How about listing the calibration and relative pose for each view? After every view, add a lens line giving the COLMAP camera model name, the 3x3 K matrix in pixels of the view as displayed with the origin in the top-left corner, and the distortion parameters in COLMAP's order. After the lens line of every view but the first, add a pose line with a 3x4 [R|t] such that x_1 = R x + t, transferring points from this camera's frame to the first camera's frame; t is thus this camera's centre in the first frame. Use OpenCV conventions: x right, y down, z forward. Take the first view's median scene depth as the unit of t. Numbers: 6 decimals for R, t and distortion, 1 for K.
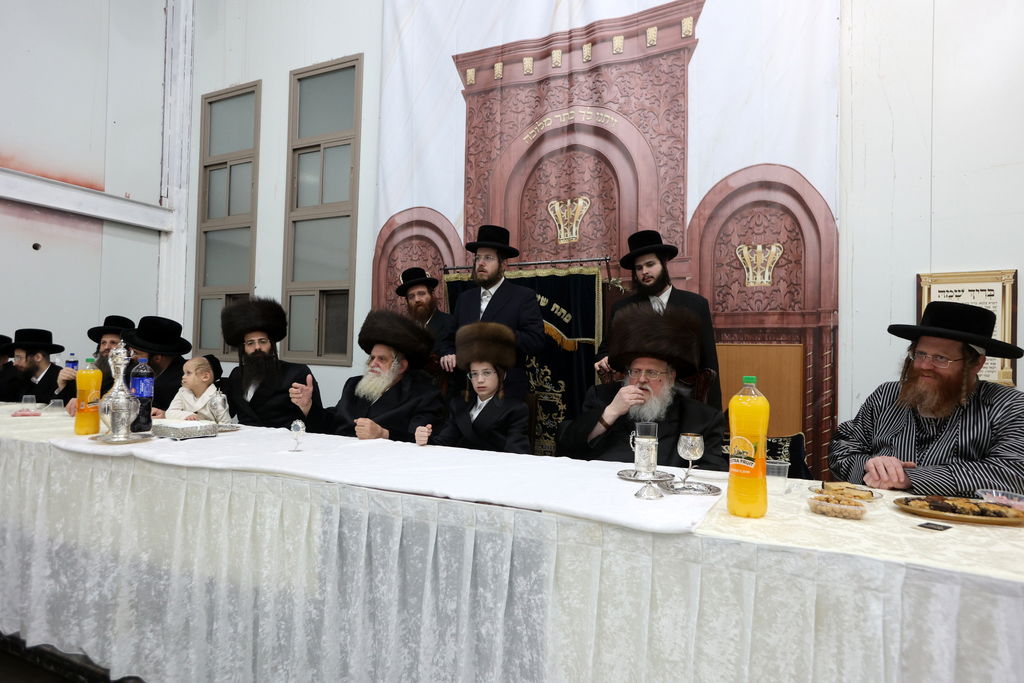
lens RADIAL K [[603.3, 0, 516.4], [0, 603.3, 347.1], [0, 0, 1]] dist [-0.034648, 0.032860]
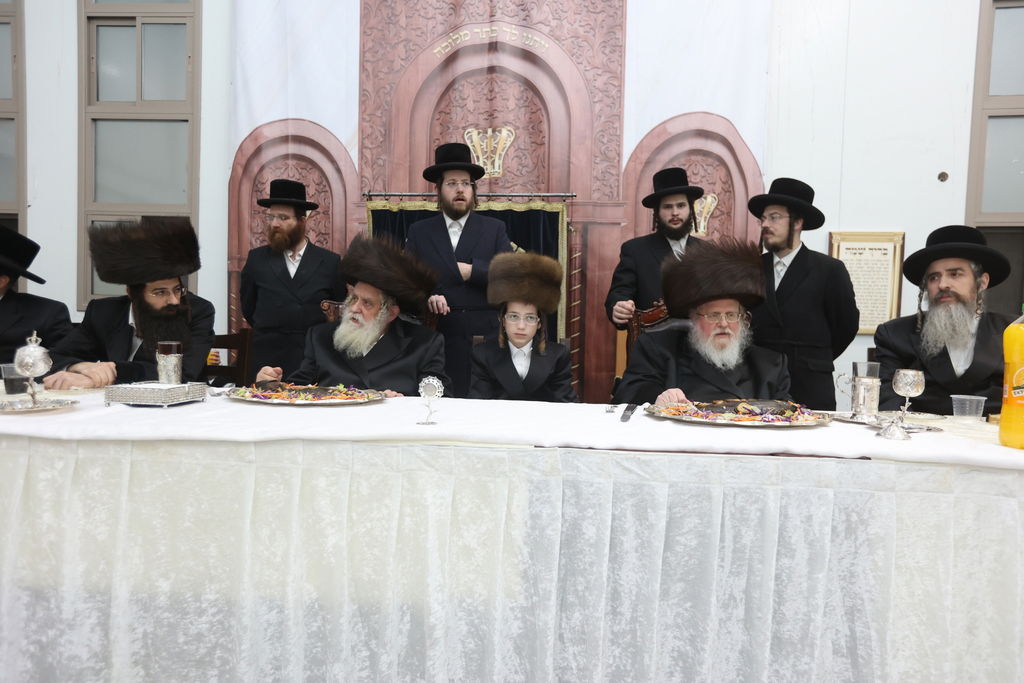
lens RADIAL K [[624.6, 0, 512.3], [0, 624.6, 347.5], [0, 0, 1]] dist [-0.031365, 0.039951]
pose [[0.934361, -0.008837, 0.356217, -0.214271], [-0.014585, 0.997906, 0.063012, 0.019869], [-0.356028, -0.064072, 0.932276, 0.109259]]
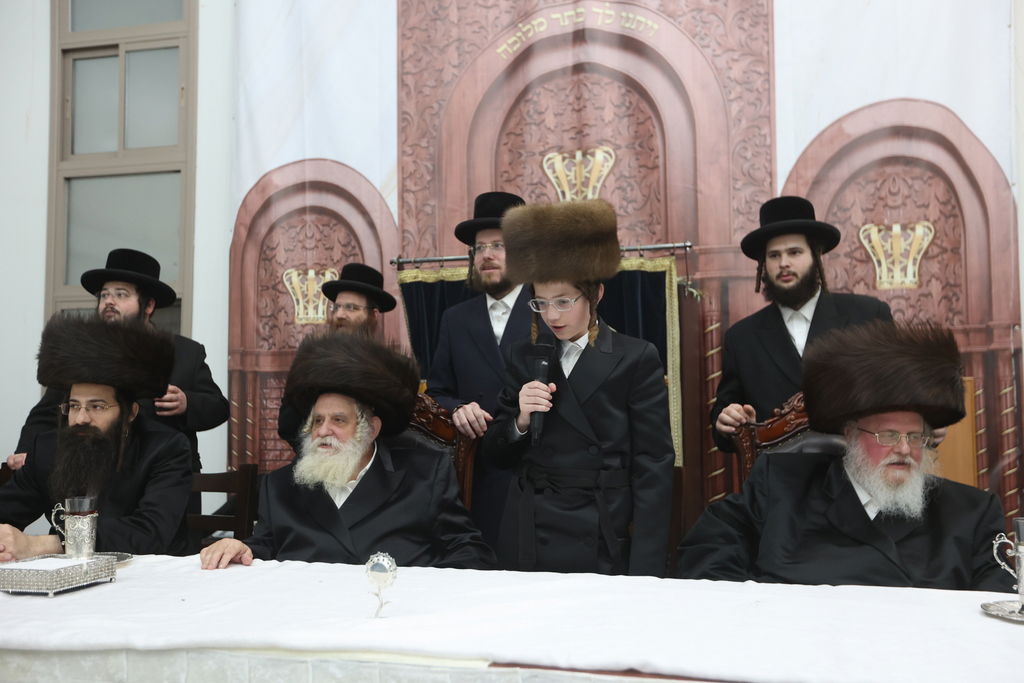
lens RADIAL K [[944.1, 0, 517.9], [0, 944.1, 345.4], [0, 0, 1]] dist [0.046881, 0.000000]
pose [[0.983893, -0.014427, 0.178174, -0.151375], [0.022651, 0.998766, -0.044208, -0.004300], [-0.177317, 0.047532, 0.983005, 0.065613]]
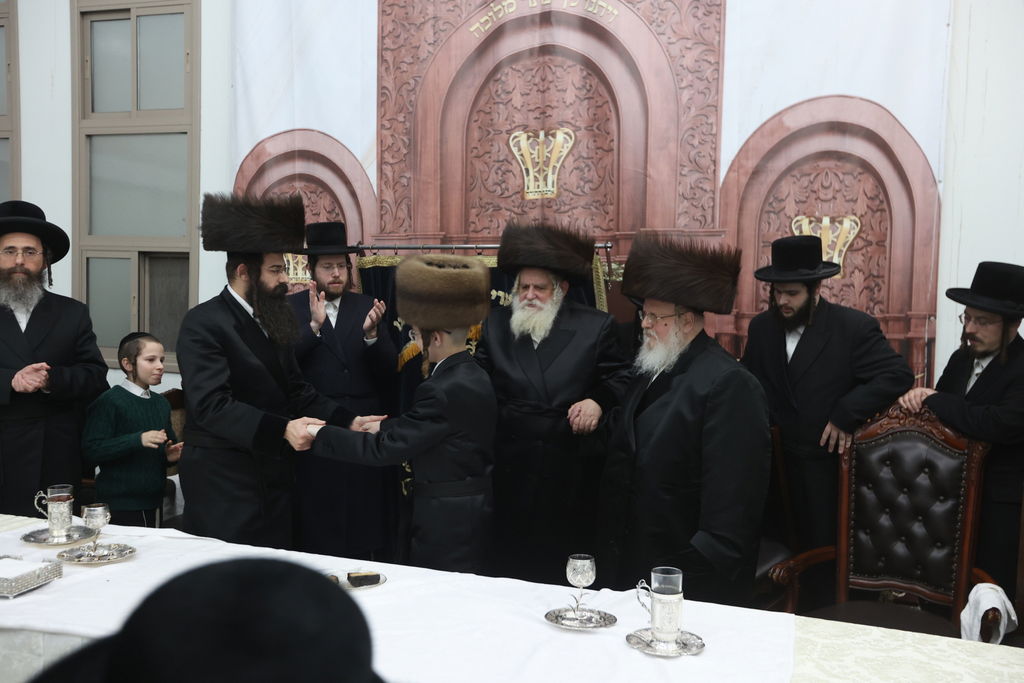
lens RADIAL K [[968.4, 0, 508.1], [0, 968.4, 346.1], [0, 0, 1]] dist [0.051070, 0.000000]
pose [[0.995727, -0.005036, 0.092207, -0.048297], [-0.001708, 0.997337, 0.072914, -0.089144], [-0.092329, -0.072760, 0.993067, -0.063854]]
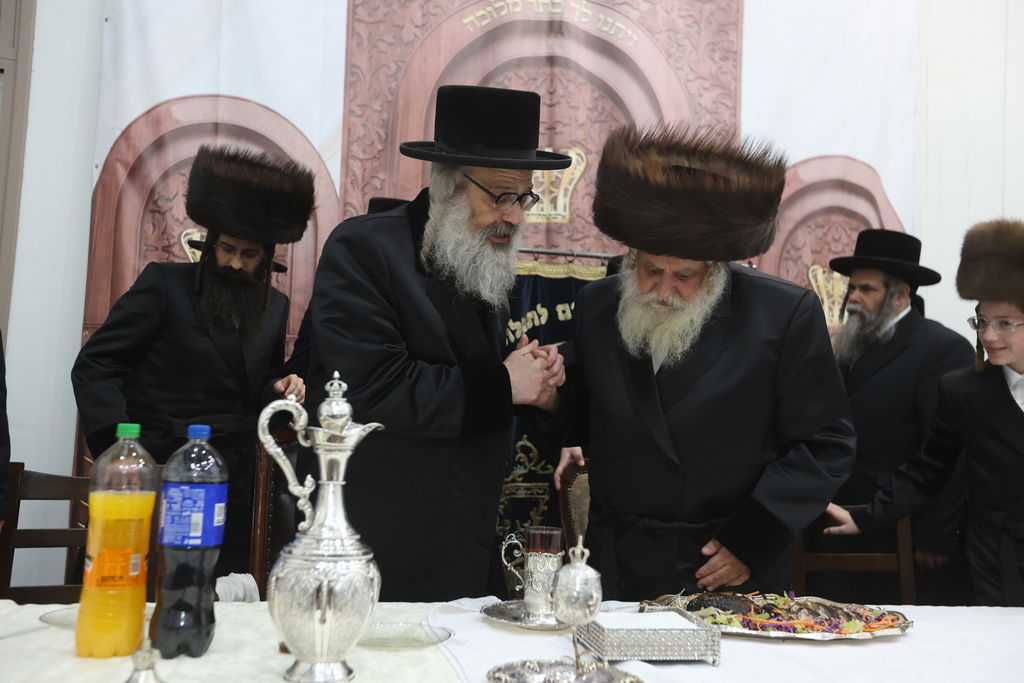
lens RADIAL K [[968.4, 0, 518.9], [0, 968.4, 342.0], [0, 0, 1]] dist [0.051070, 0.000000]
pose [[0.777711, 0.065570, 0.625193, -0.512205], [-0.035921, 0.997556, -0.059939, -0.001247], [-0.627595, 0.024158, 0.778165, 0.294900]]
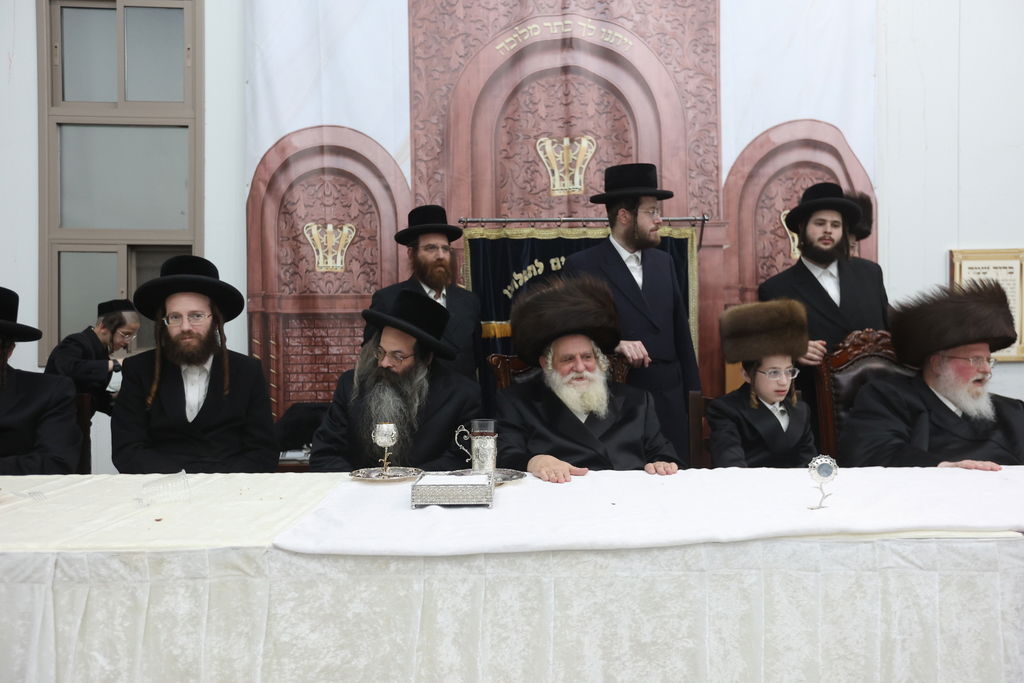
lens RADIAL K [[750.8, 0, 515.2], [0, 750.8, 346.7], [0, 0, 1]] dist [-0.013352, 0.057768]
pose [[0.887053, -0.026057, 0.460933, -0.418841], [0.016498, 0.999557, 0.024757, -0.004646], [-0.461374, -0.014356, 0.887090, 0.182620]]
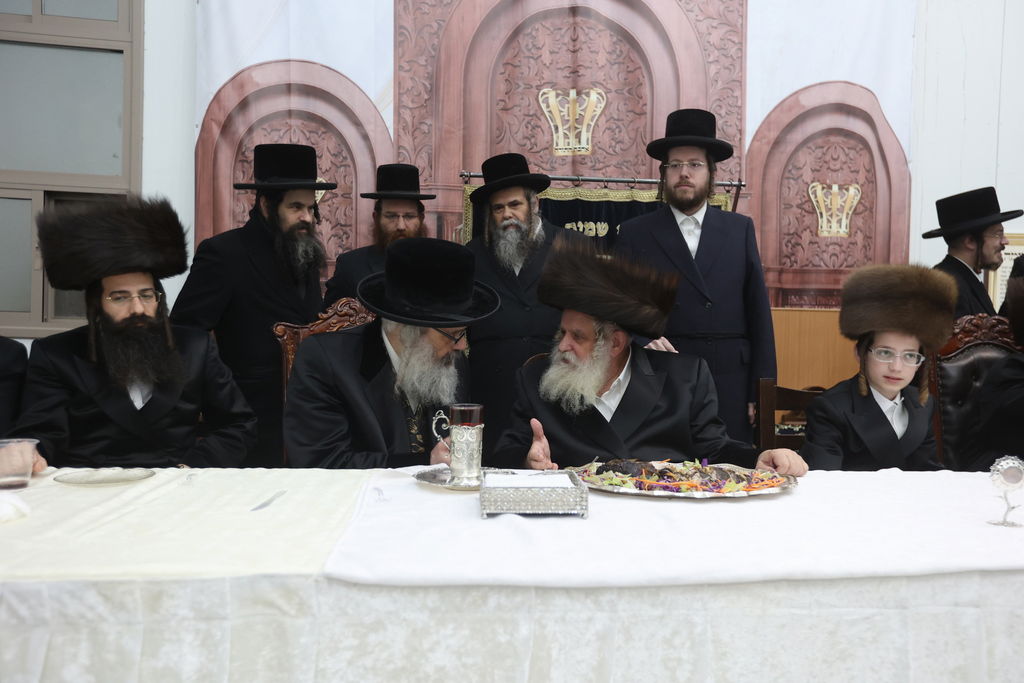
lens RADIAL K [[800.5, 0, 520.8], [0, 800.5, 345.1], [0, 0, 1]] dist [0.004675, 0.048460]
pose [[0.847930, -0.010407, 0.530007, -0.439833], [-0.010735, 0.999265, 0.036795, 0.006495], [-0.530000, -0.036890, 0.847195, 0.267182]]
